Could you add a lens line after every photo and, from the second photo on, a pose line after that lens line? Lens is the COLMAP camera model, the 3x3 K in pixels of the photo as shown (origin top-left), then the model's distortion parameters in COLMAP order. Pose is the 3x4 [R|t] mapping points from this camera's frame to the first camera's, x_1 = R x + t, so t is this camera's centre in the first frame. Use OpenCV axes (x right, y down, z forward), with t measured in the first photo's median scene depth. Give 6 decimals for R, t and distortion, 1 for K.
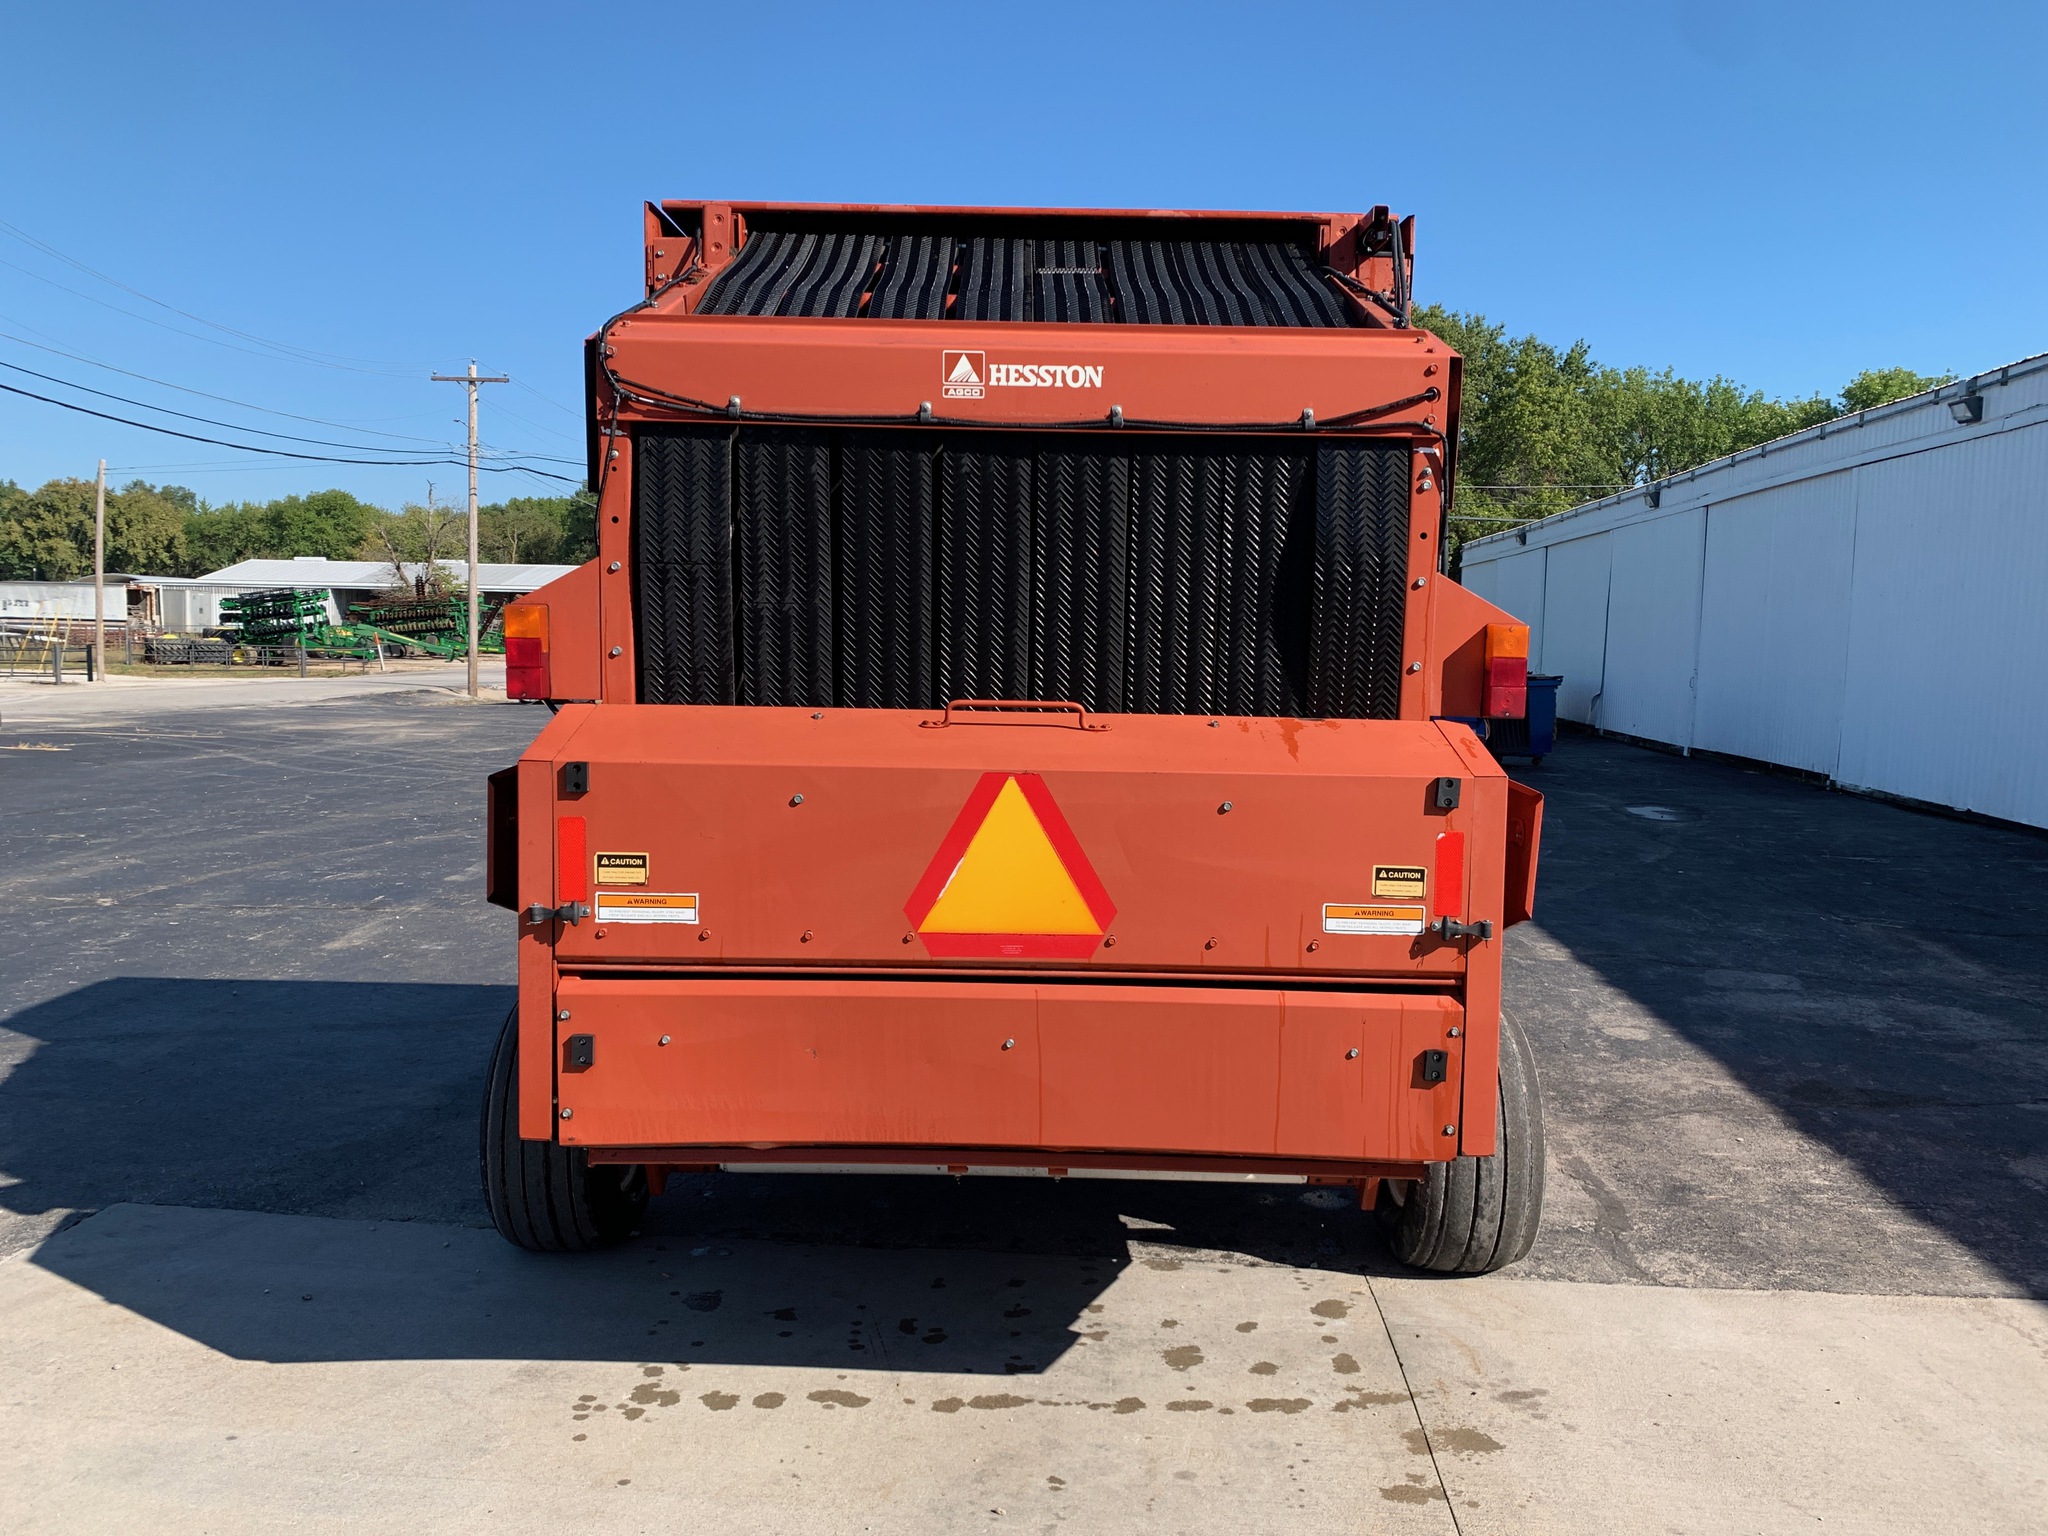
lens RADIAL K [[1561.8, 0, 1033.6], [0, 1561.8, 777.0], [0, 0, 1]] dist [0.050856, -0.055479]
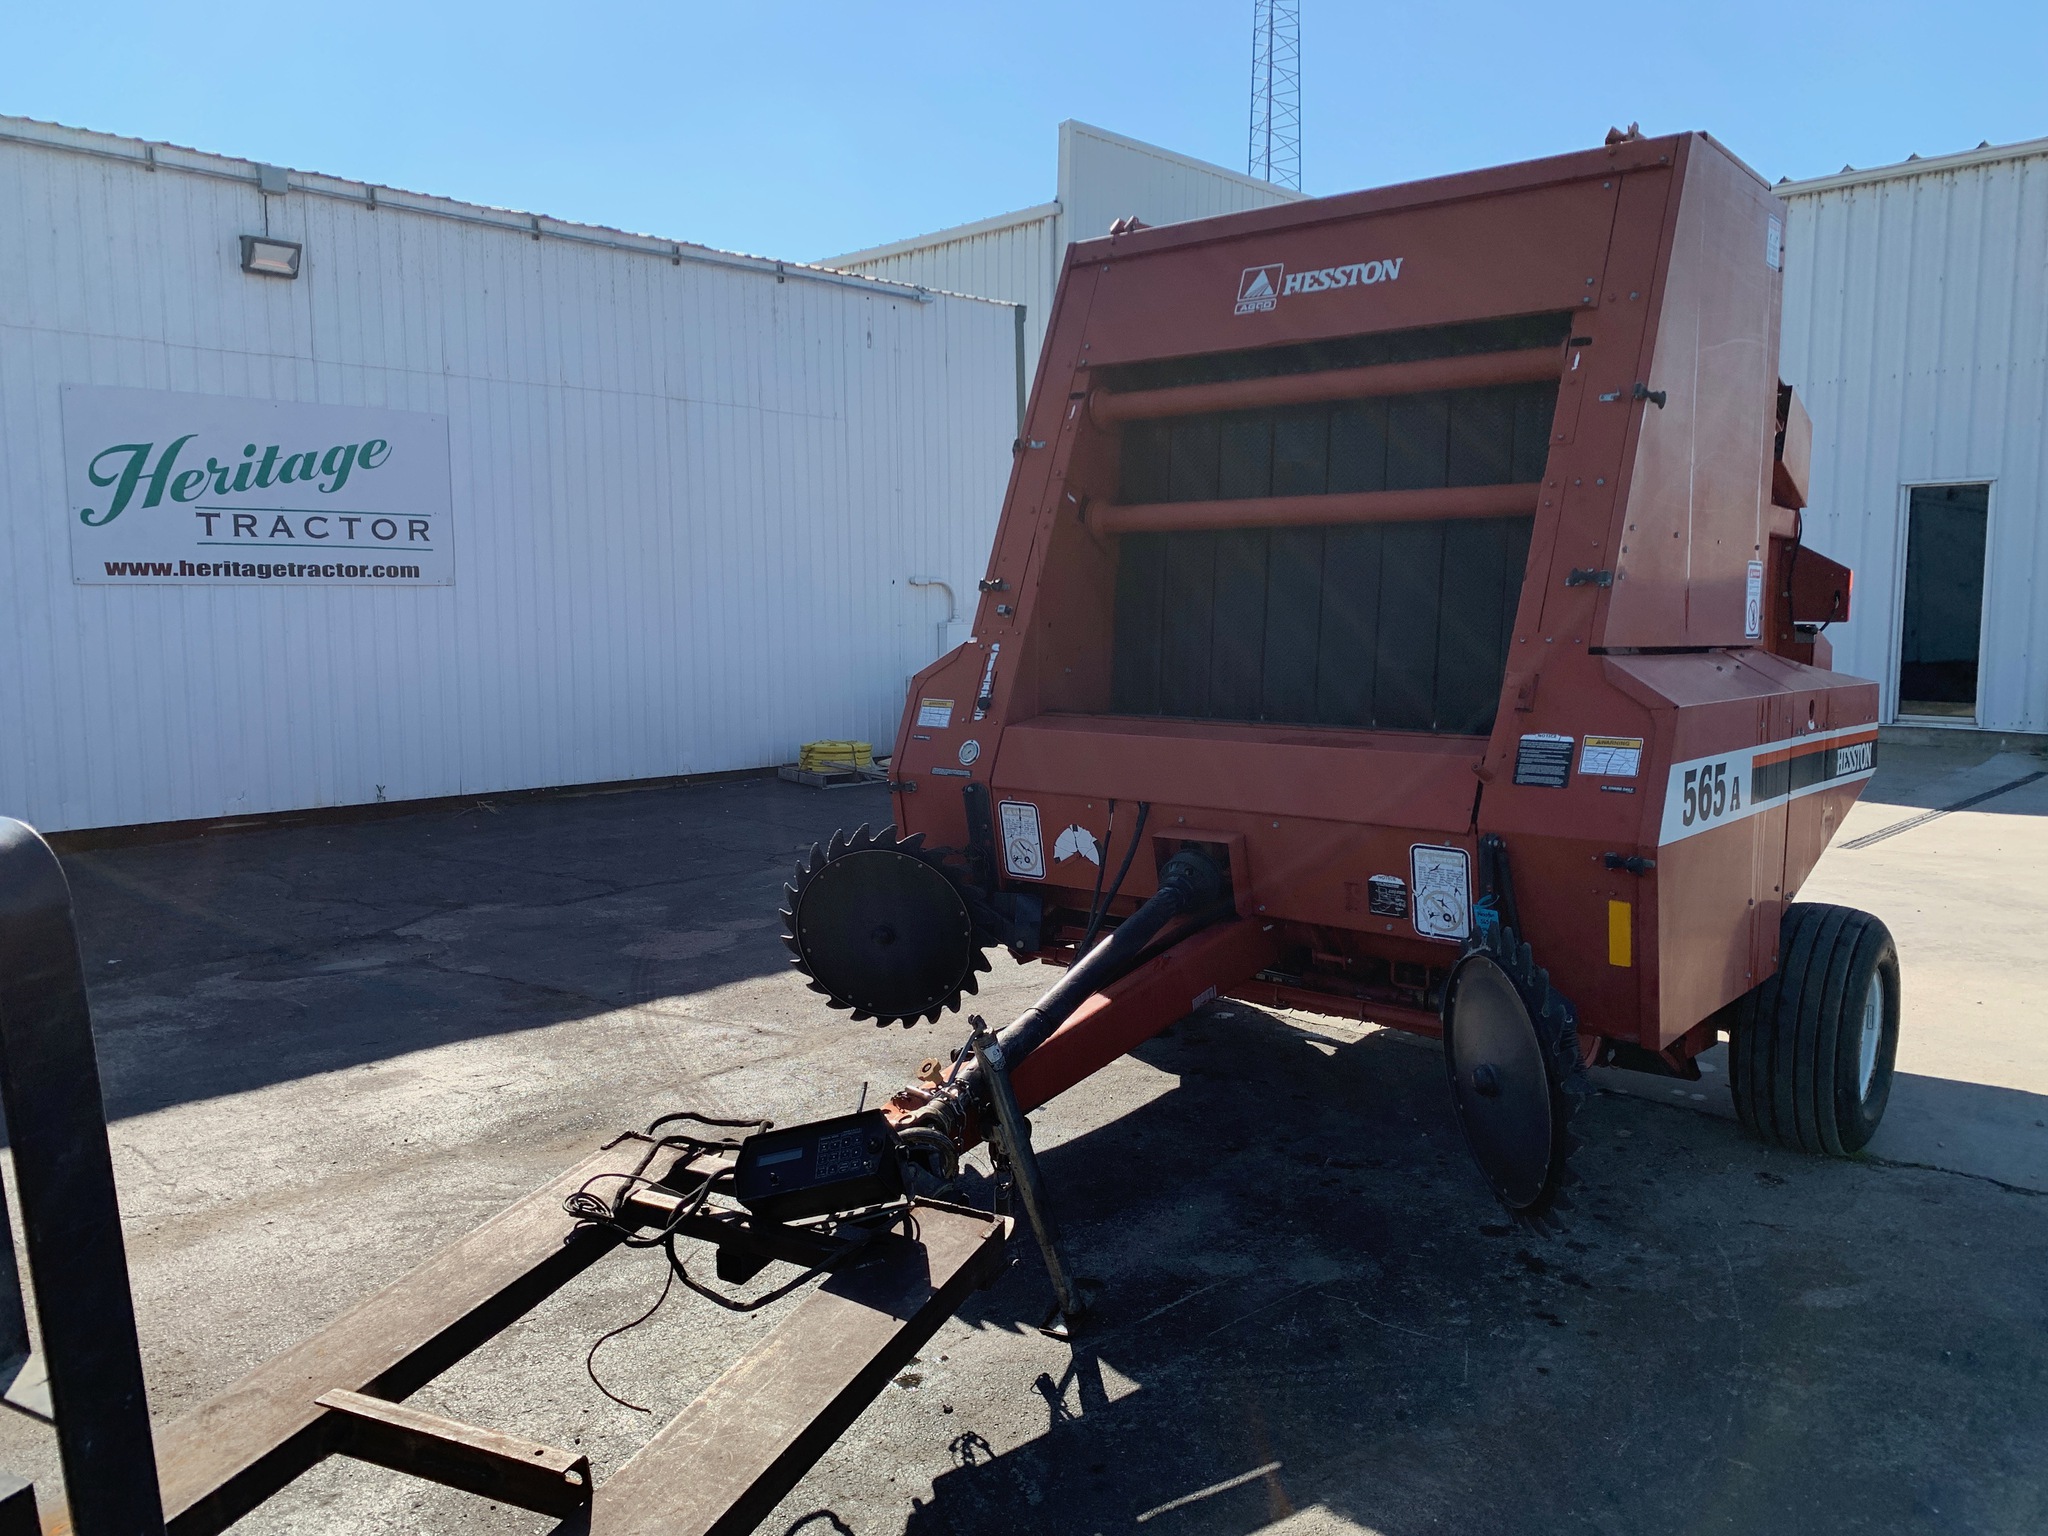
lens RADIAL K [[1561.8, 0, 1013.7], [0, 1561.8, 751.9], [0, 0, 1]] dist [0.050856, -0.055479]
pose [[-0.772752, -0.083023, 0.629255, -0.753539], [0.042750, 0.982349, 0.182109, -0.278292], [-0.633267, 0.167626, -0.755562, 3.048102]]
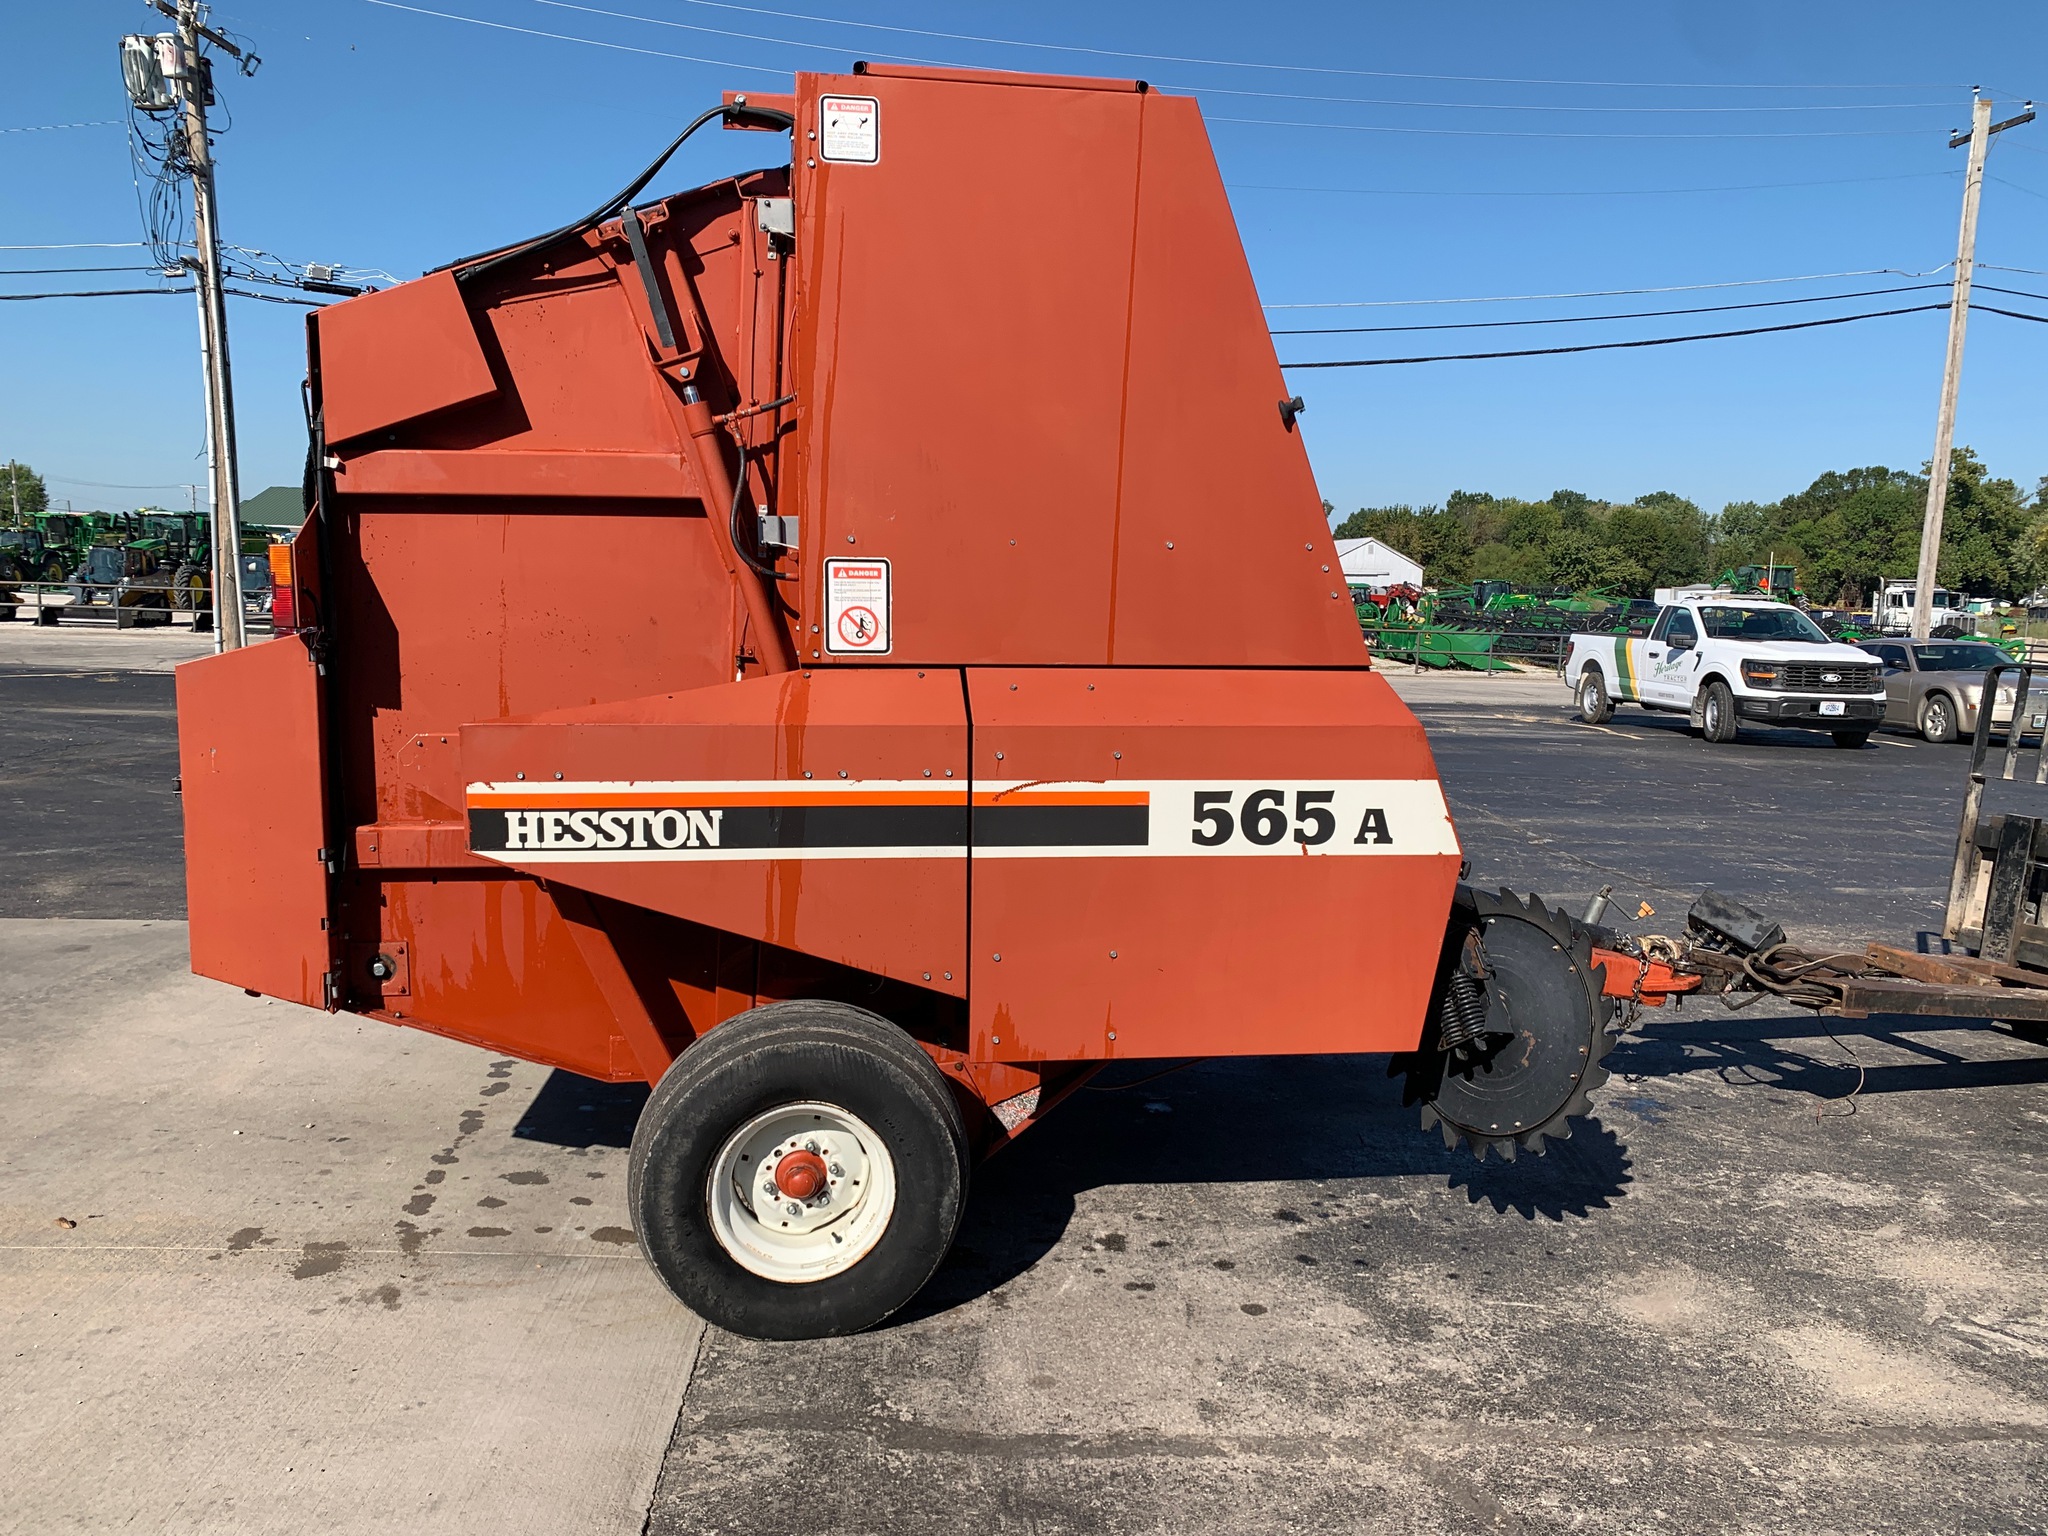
lens RADIAL K [[1561.8, 0, 1028.3], [0, 1561.8, 783.6], [0, 0, 1]] dist [0.050856, -0.055479]
pose [[0.139397, 0.114452, -0.983600, 1.519758], [-0.115957, 0.988351, 0.098571, -0.101508], [0.983424, 0.100314, 0.151045, 1.381272]]
